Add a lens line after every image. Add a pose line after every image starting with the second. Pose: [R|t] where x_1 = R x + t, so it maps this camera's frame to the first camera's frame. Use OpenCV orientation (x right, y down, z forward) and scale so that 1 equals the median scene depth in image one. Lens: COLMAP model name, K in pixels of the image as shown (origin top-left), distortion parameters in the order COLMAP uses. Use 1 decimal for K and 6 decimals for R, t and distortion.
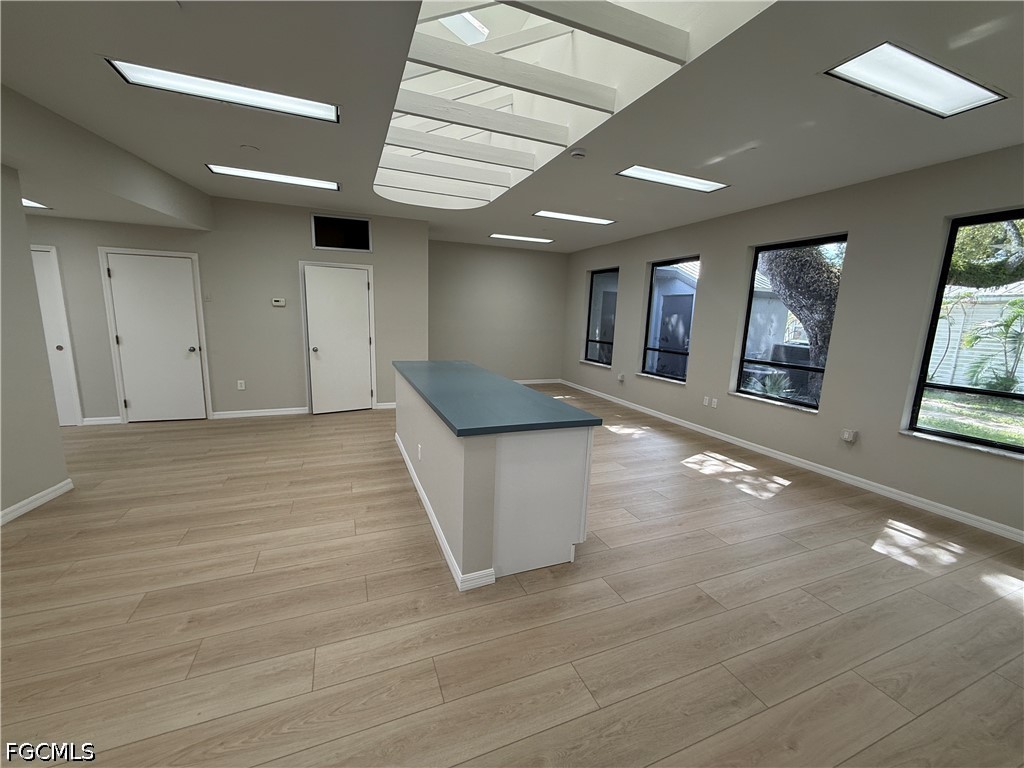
lens RADIAL K [[409.3, 0, 508.8], [0, 409.3, 384.7], [0, 0, 1]] dist [0.000516, -0.000038]
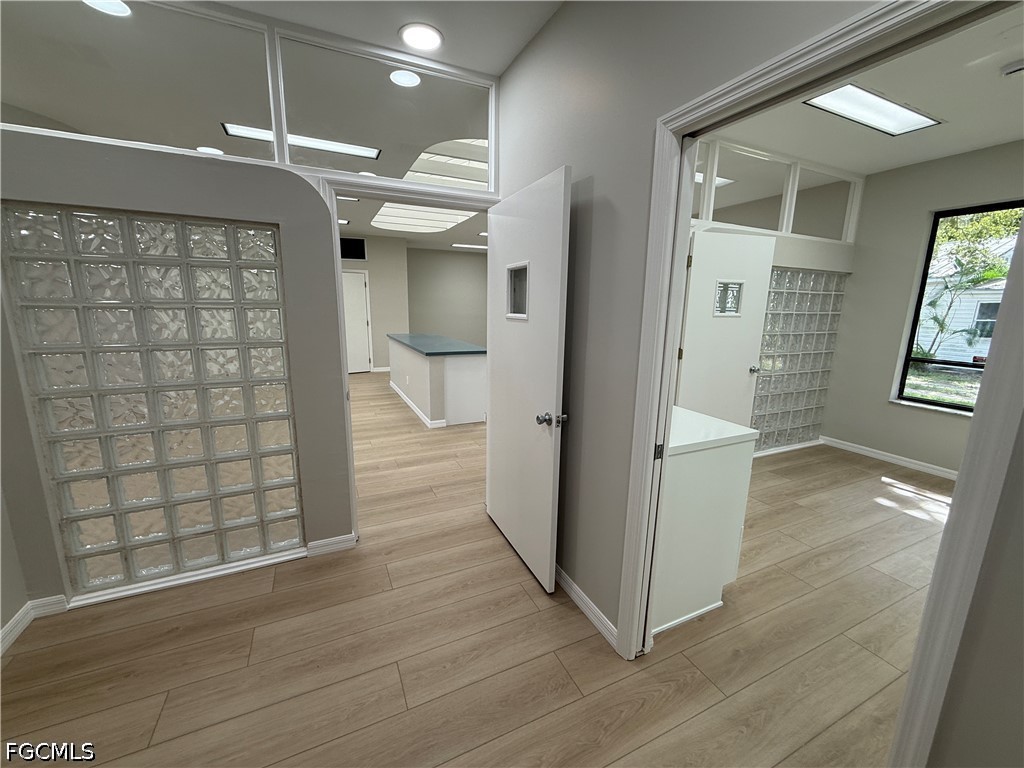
lens RADIAL K [[409.3, 0, 508.8], [0, 409.3, 384.7], [0, 0, 1]] dist [0.000516, -0.000038]
pose [[0.998395, -0.027433, 0.049556, 0.155460], [0.026184, 0.999327, 0.025679, 0.171573], [-0.050227, -0.024340, 0.998441, -0.935075]]
